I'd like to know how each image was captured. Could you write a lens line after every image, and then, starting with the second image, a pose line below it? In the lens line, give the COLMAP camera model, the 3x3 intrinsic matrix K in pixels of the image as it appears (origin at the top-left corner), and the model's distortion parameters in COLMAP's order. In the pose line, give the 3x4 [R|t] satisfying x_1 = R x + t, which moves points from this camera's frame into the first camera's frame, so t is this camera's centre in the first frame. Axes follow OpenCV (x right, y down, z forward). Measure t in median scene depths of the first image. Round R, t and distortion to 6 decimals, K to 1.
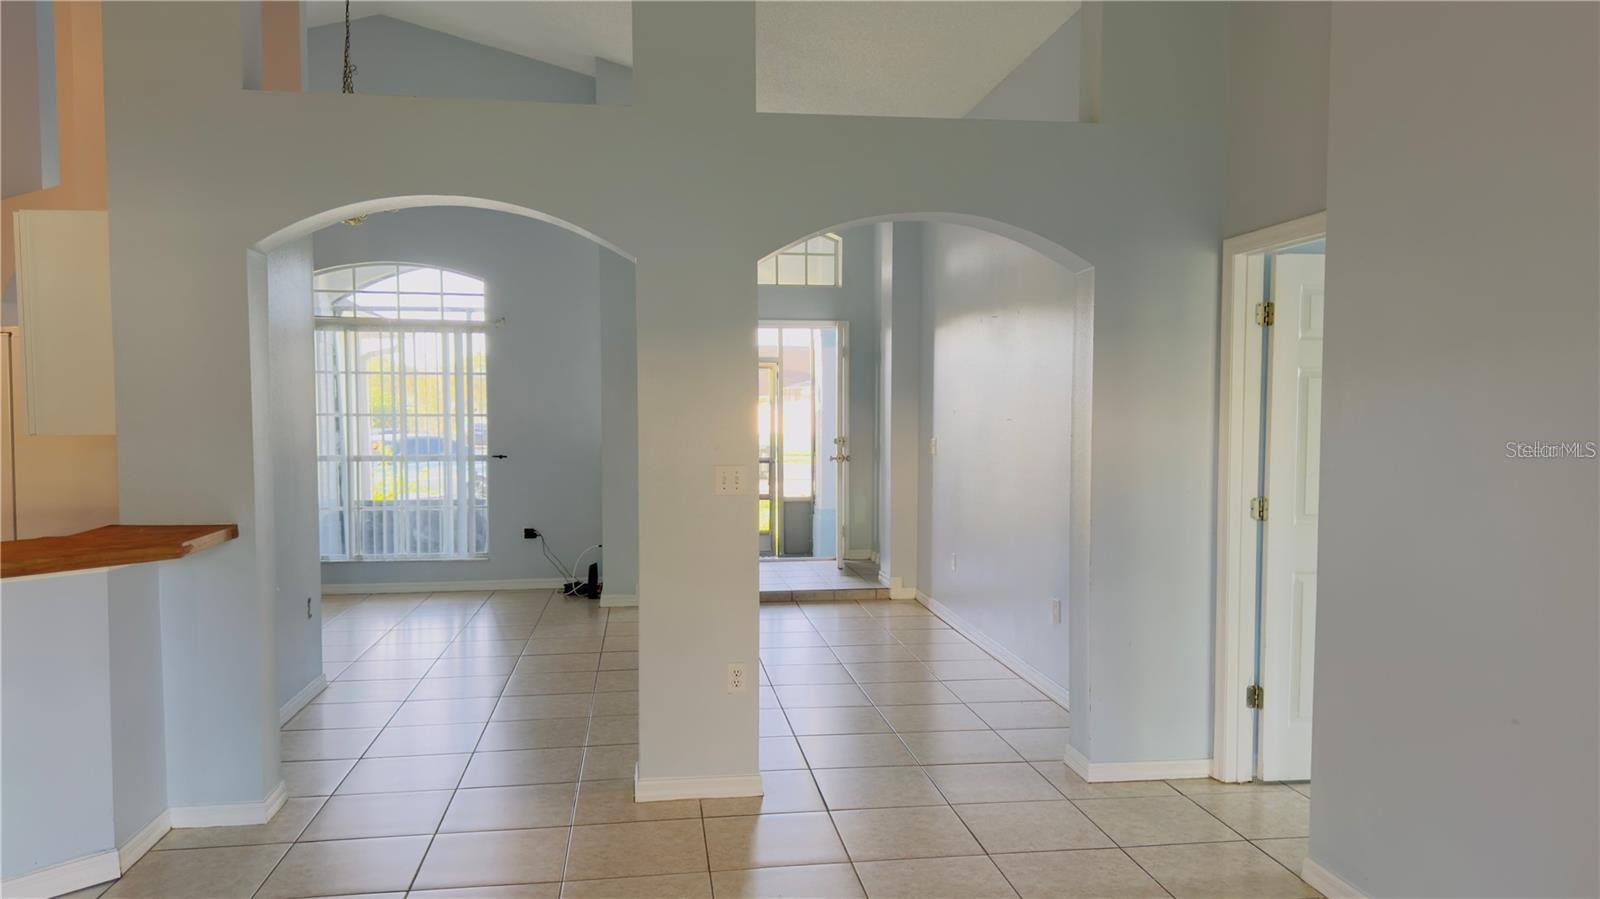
lens RADIAL K [[1123.5, 0, 815.8], [0, 1123.5, 466.4], [0, 0, 1]] dist [0.071727, -0.097785]
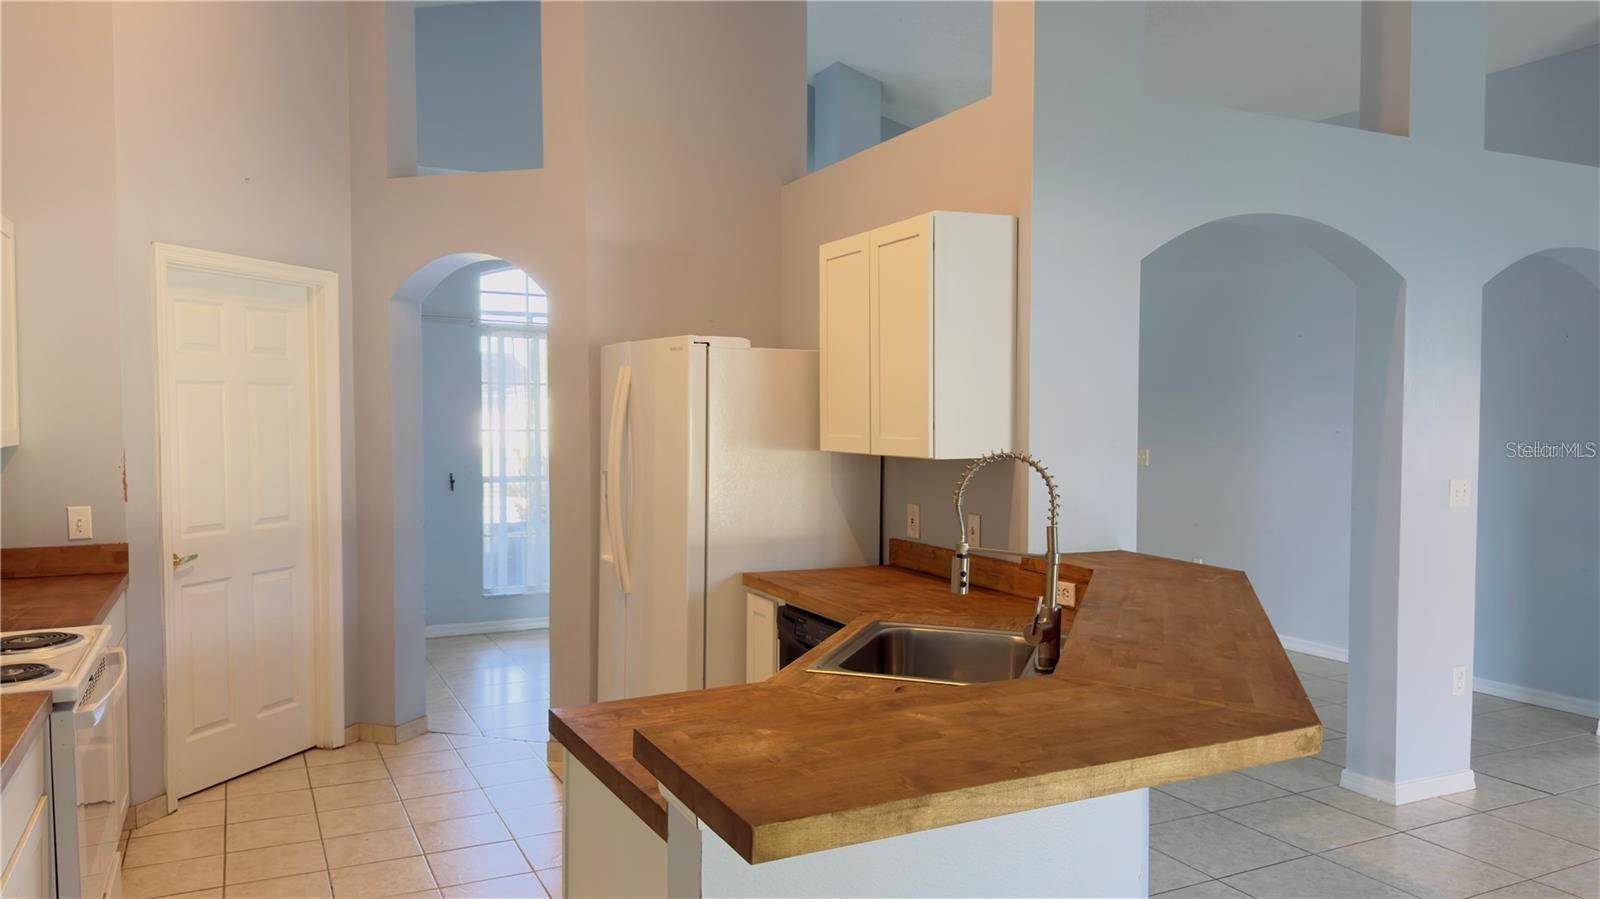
lens RADIAL K [[1123.5, 0, 821.8], [0, 1123.5, 454.6], [0, 0, 1]] dist [0.071727, -0.097785]
pose [[0.953118, -0.013465, 0.302299, -0.682220], [0.018427, 0.999738, -0.013569, -0.013258], [-0.302037, 0.018503, 0.953117, 0.111249]]
